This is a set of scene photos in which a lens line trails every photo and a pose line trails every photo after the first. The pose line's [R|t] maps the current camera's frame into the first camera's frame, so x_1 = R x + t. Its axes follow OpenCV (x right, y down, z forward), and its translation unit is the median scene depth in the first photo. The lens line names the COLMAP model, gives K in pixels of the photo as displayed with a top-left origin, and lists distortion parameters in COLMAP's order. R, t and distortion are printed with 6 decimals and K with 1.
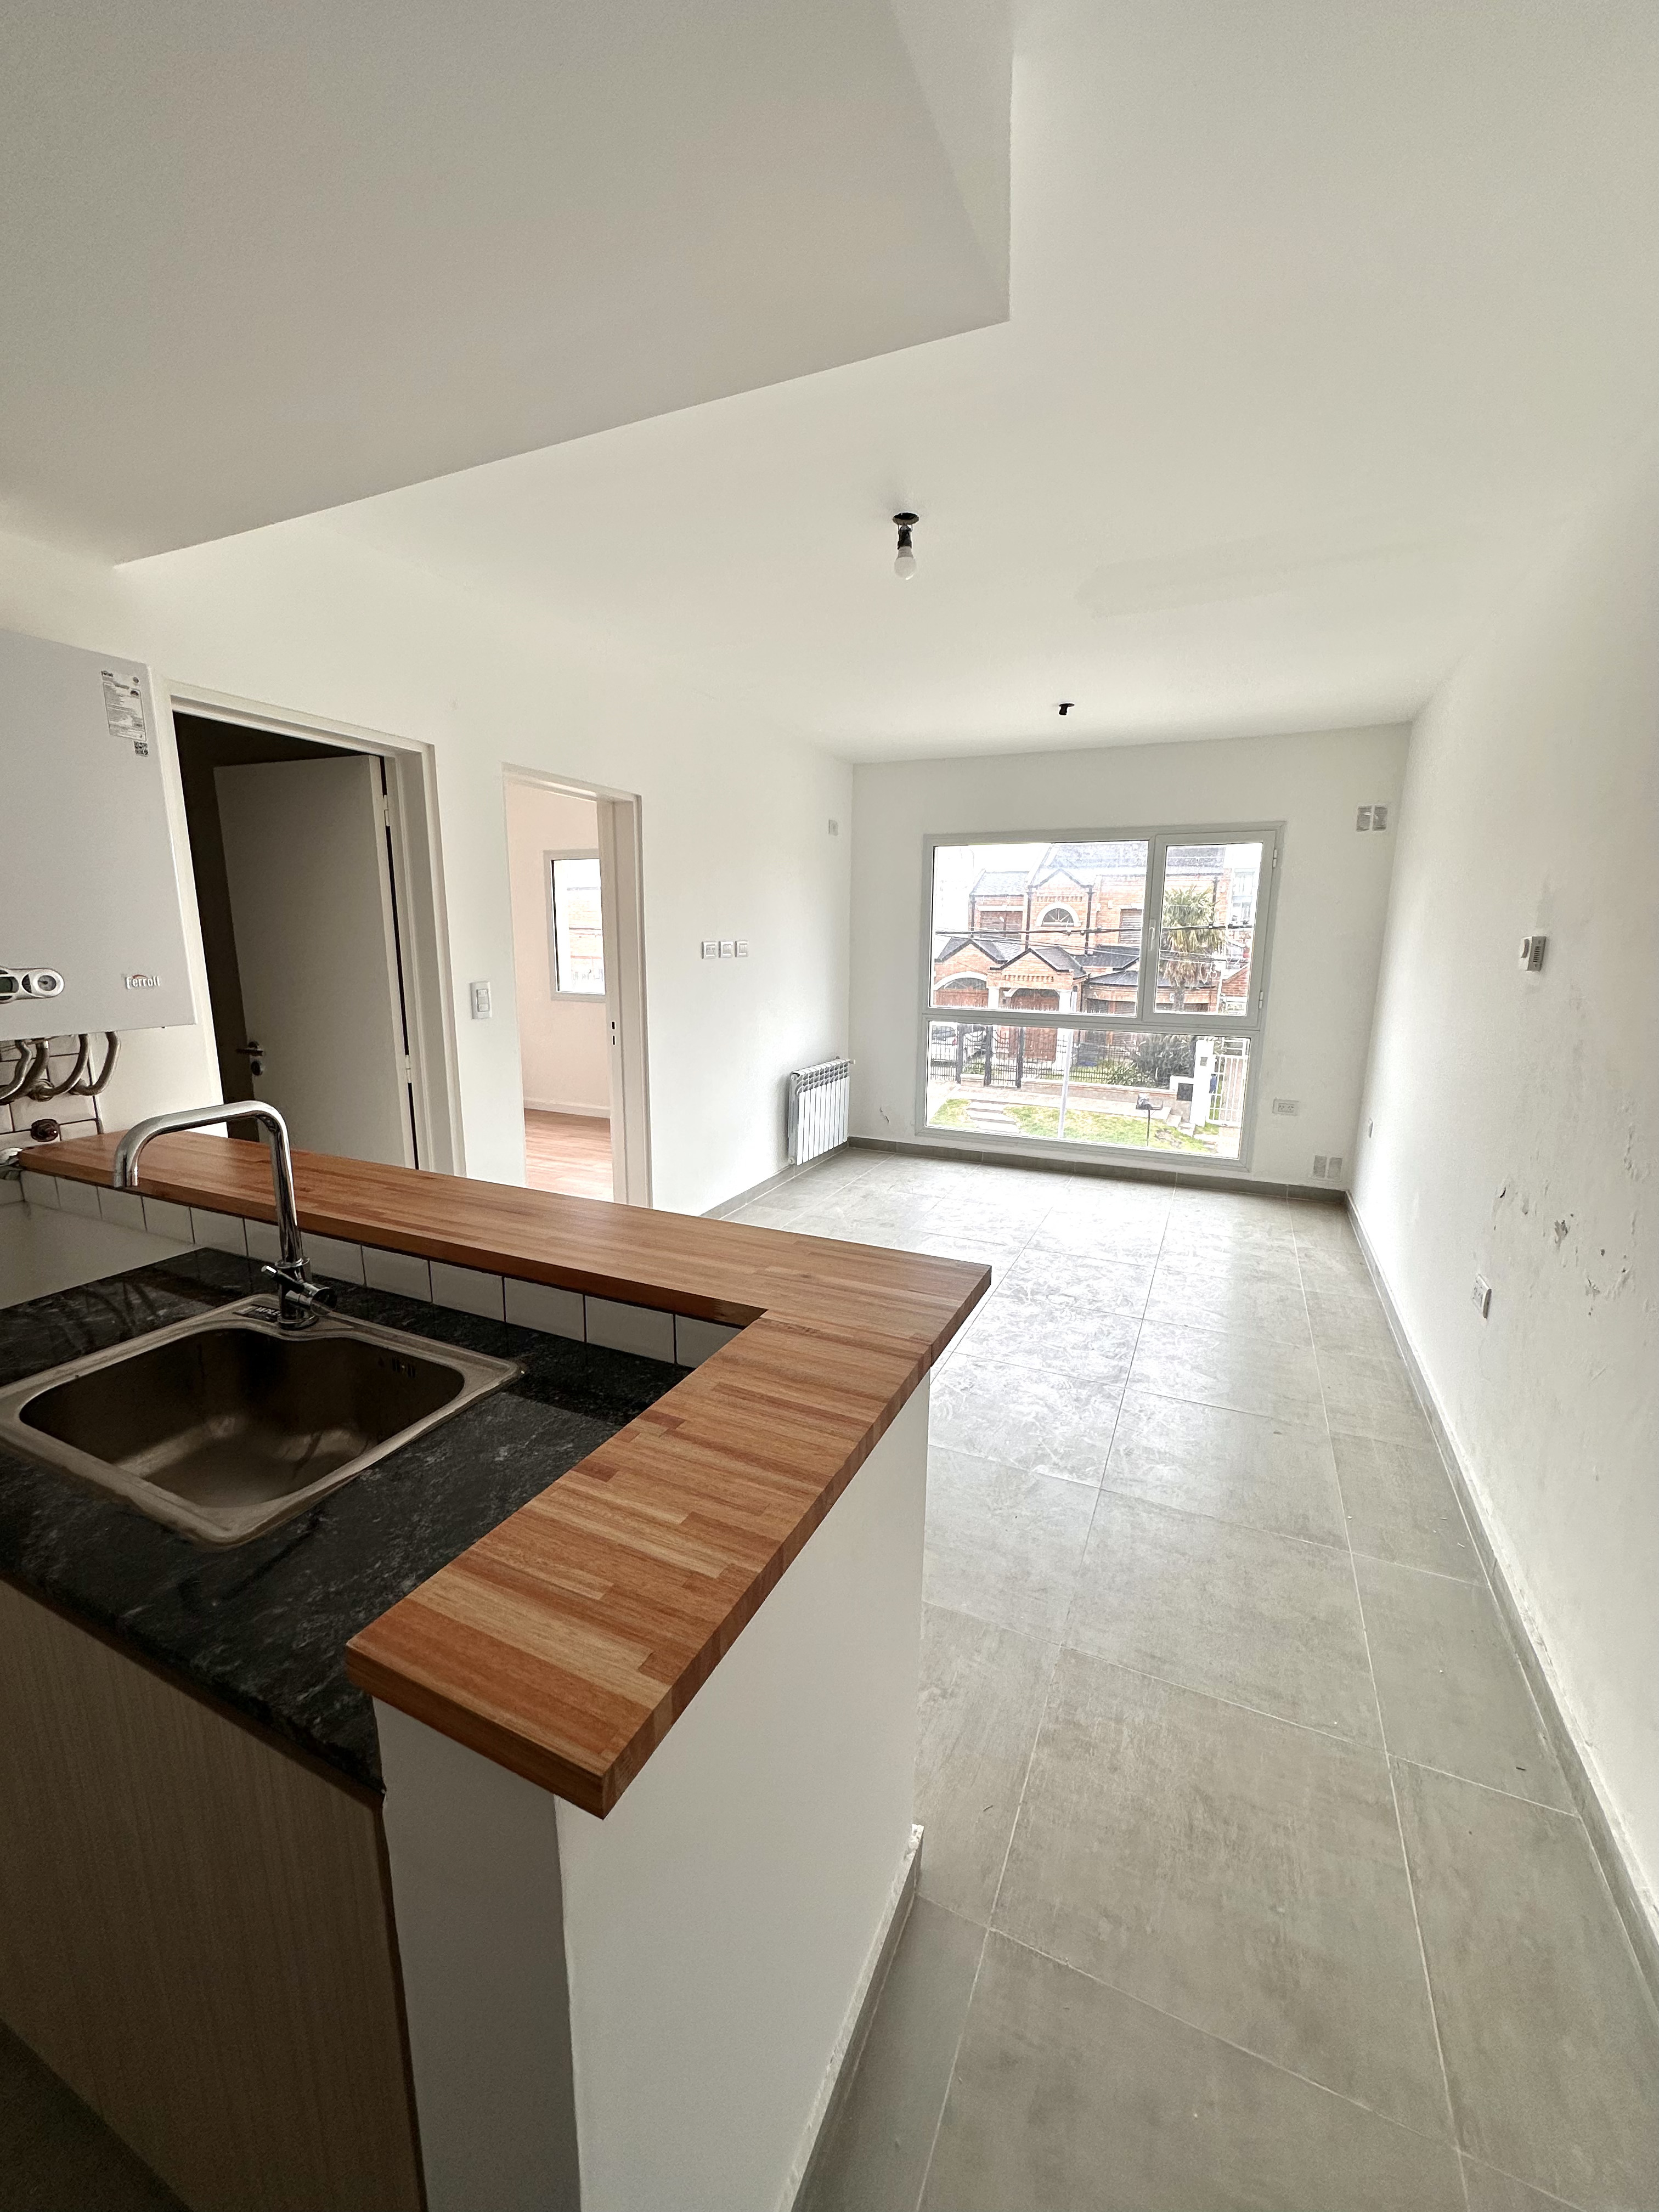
lens RADIAL K [[883.3, 0, 829.5], [0, 883.3, 1106.0], [0, 0, 1]] dist [0.002136, 0.000697]
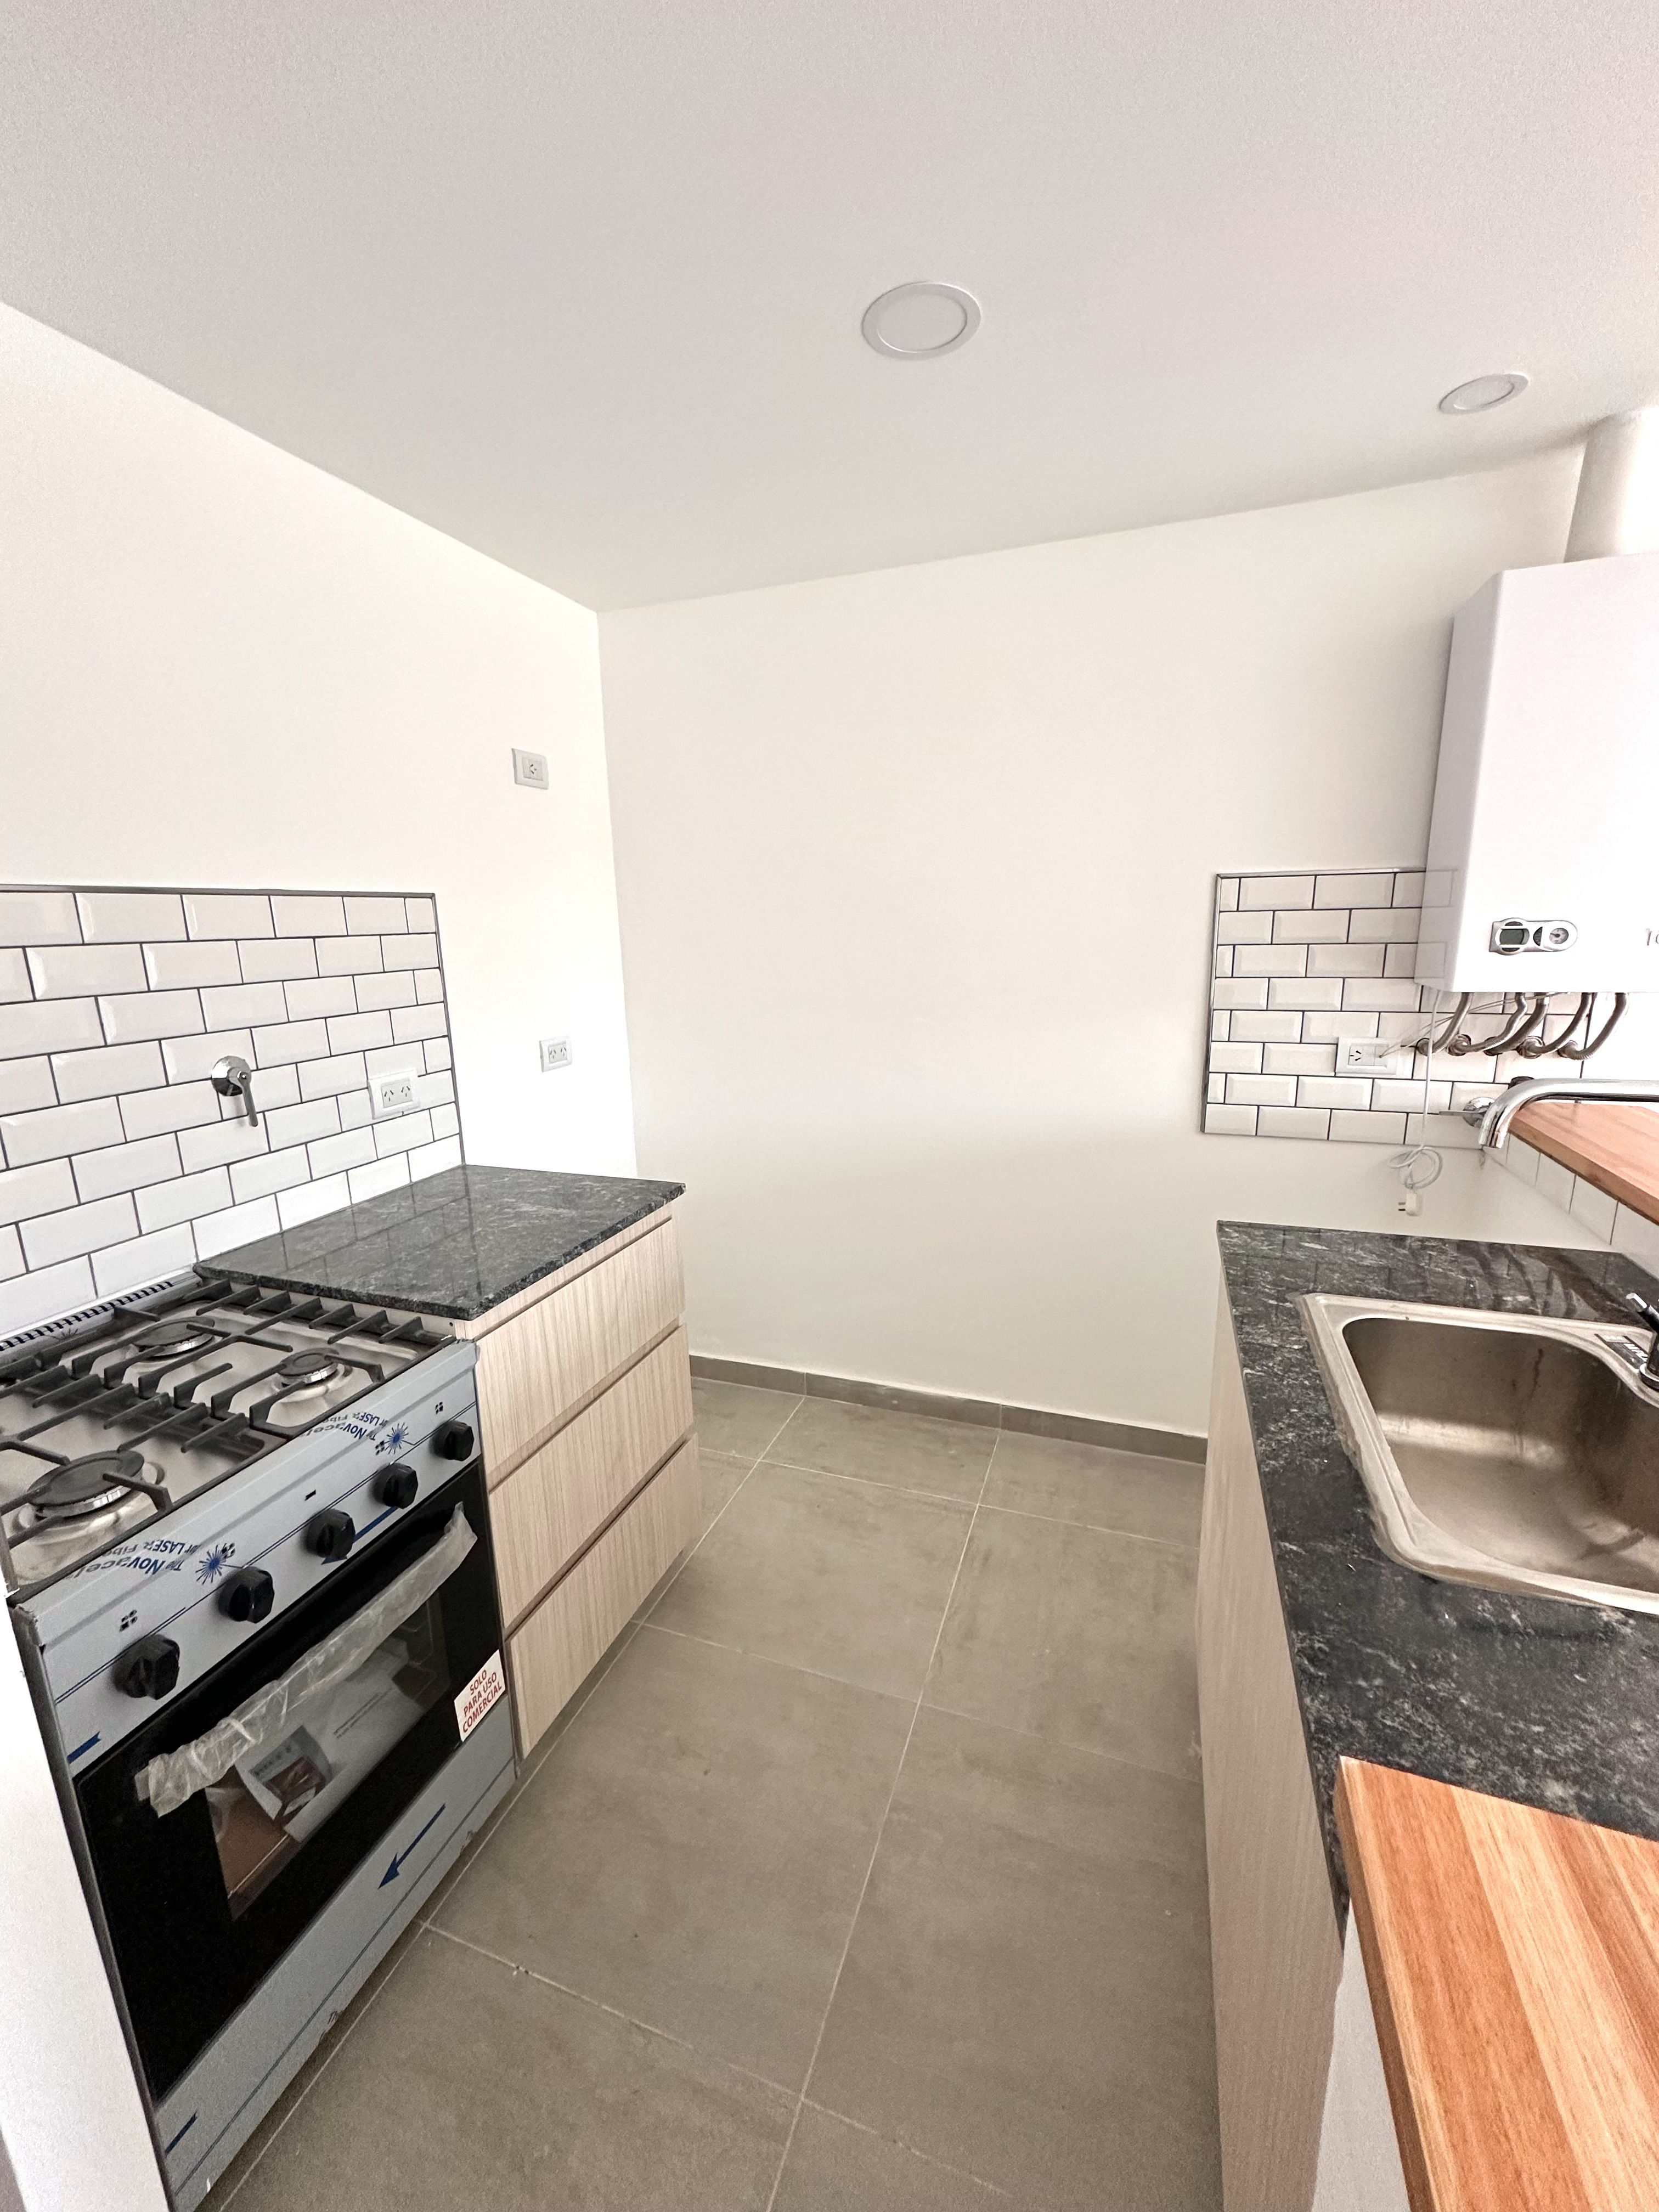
lens RADIAL K [[883.3, 0, 829.5], [0, 883.3, 1106.0], [0, 0, 1]] dist [0.002136, 0.000697]
pose [[0.091638, 0.200009, -0.975499, 0.019648], [-0.170173, 0.968356, 0.182558, -0.000826], [0.981144, 0.149275, 0.122775, 0.159876]]
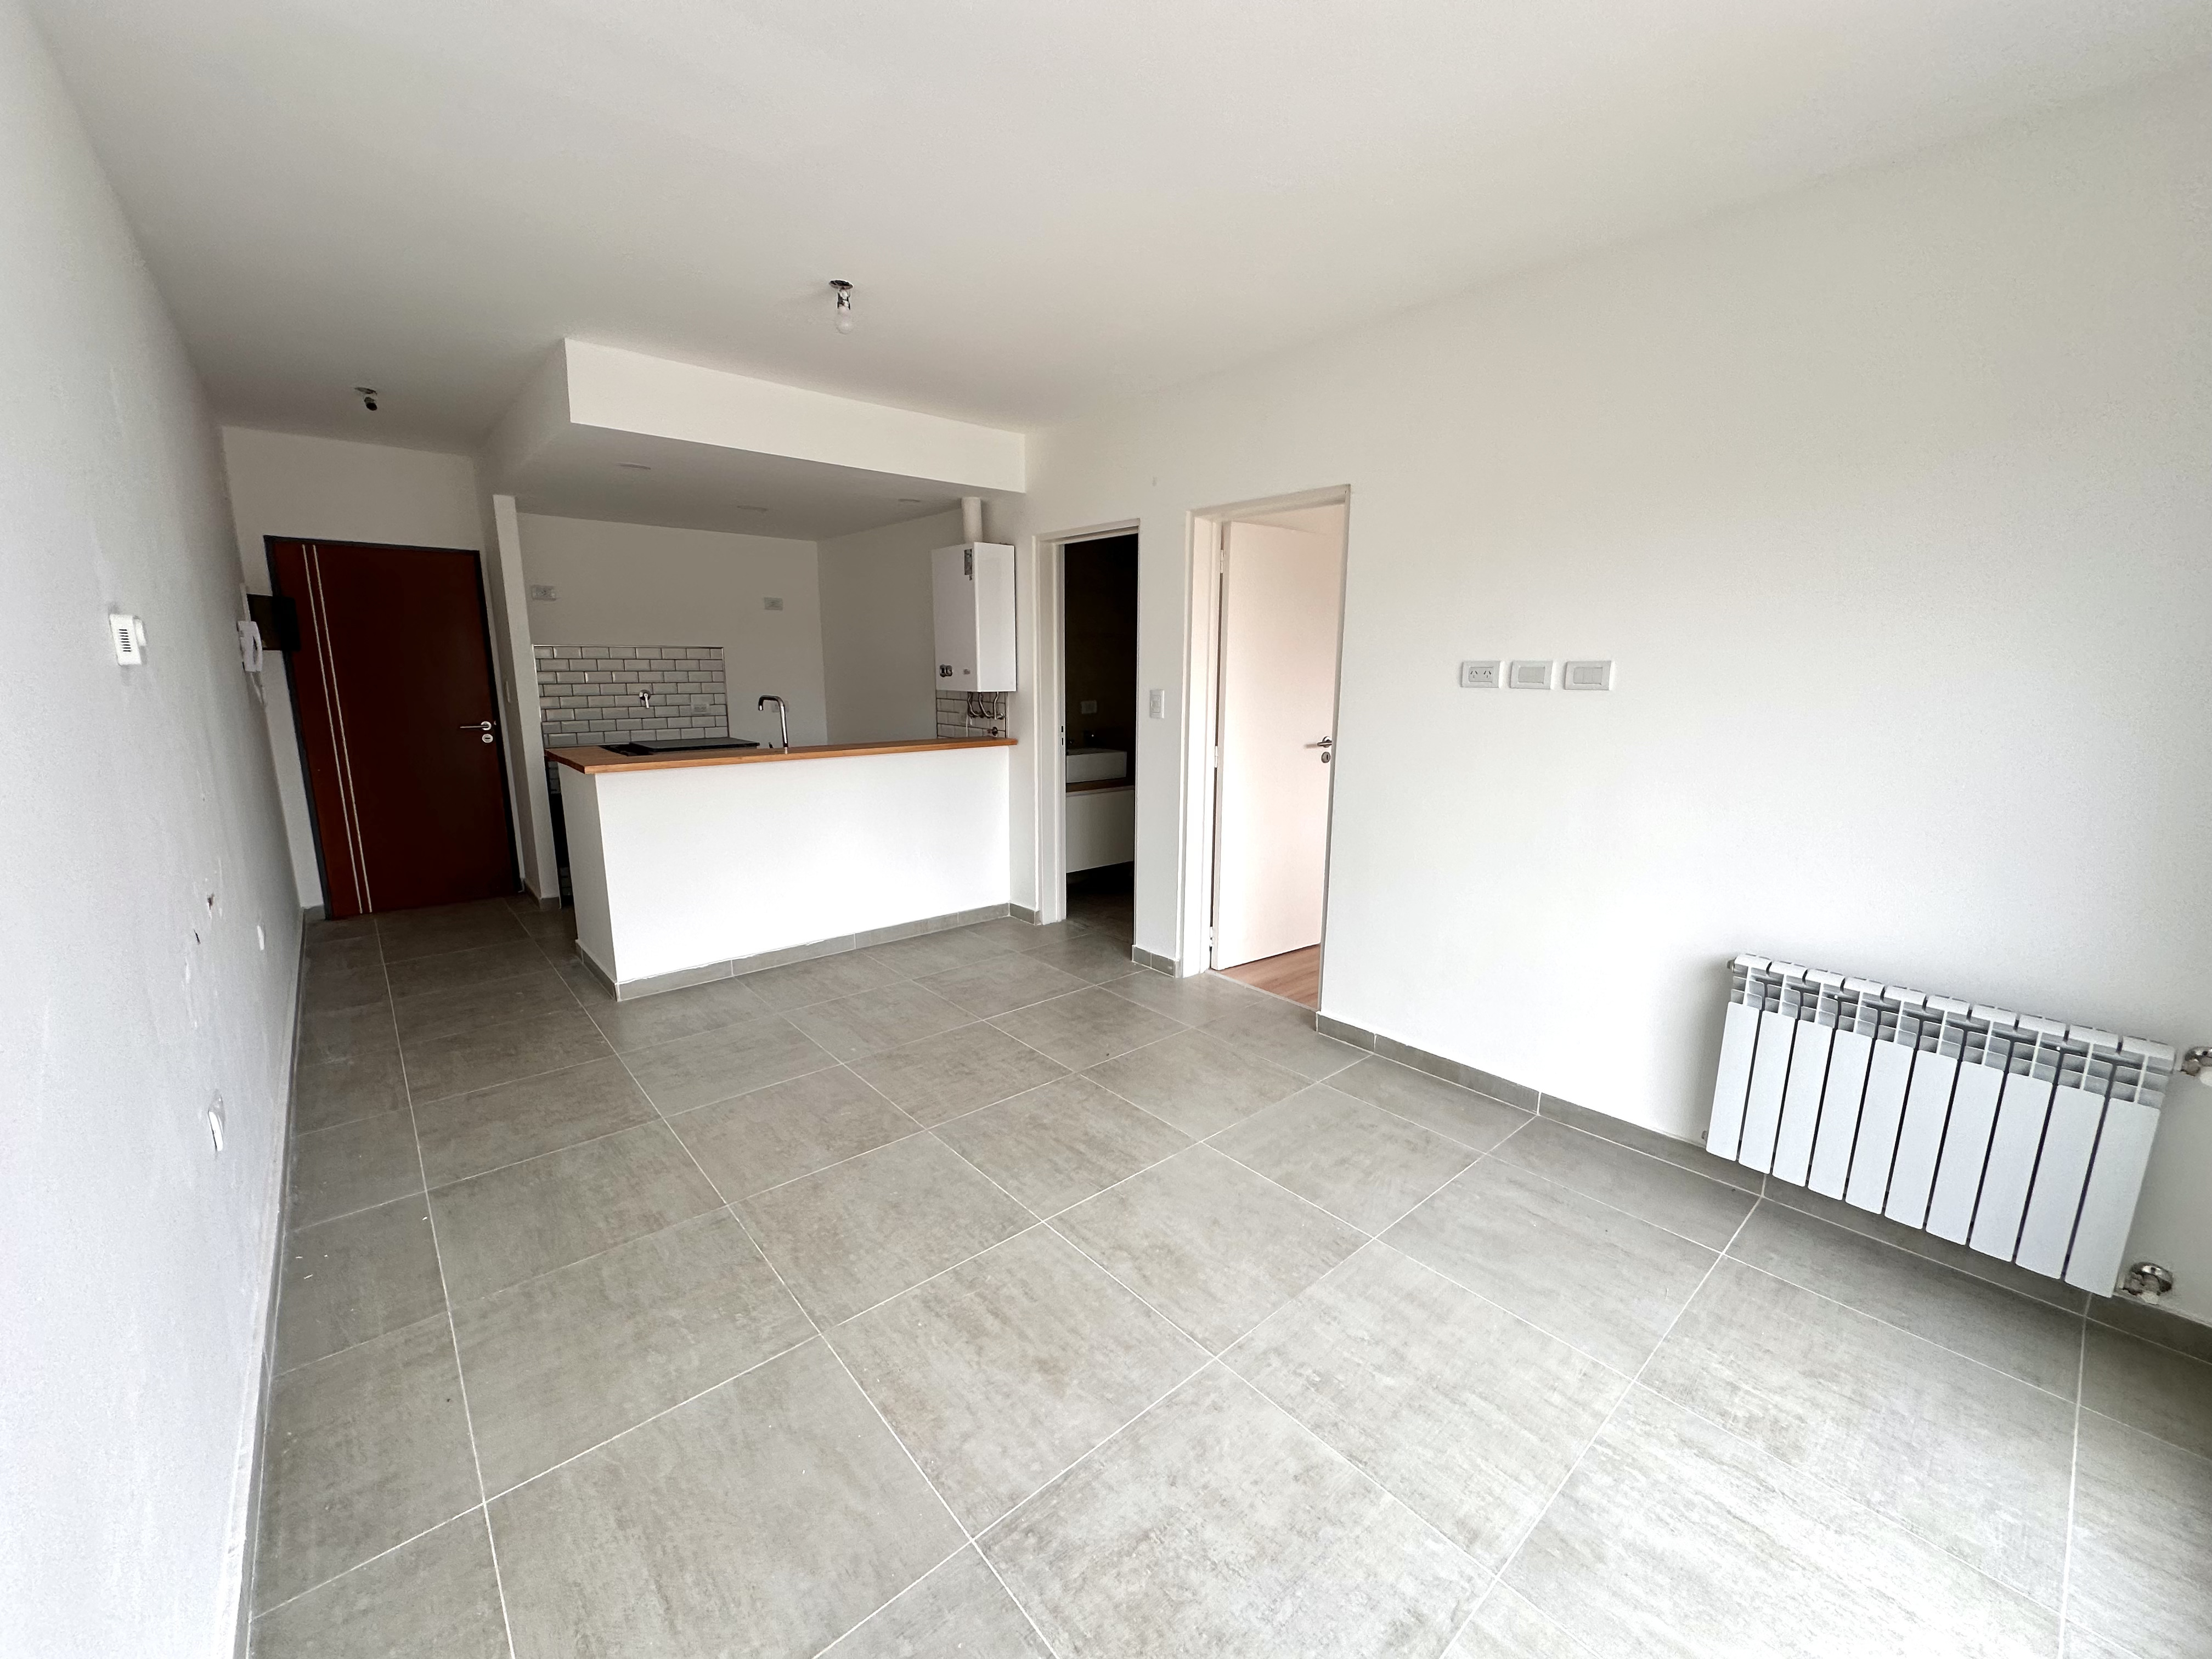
lens RADIAL K [[883.3, 0, 1104.2], [0, 883.3, 837.8], [0, 0, 1]] dist [0.002136, 0.000697]
pose [[-0.416397, 0.165185, -0.894051, 1.680704], [-0.186234, 0.947009, 0.261706, -0.524909], [0.889905, 0.275476, -0.363569, 2.967005]]
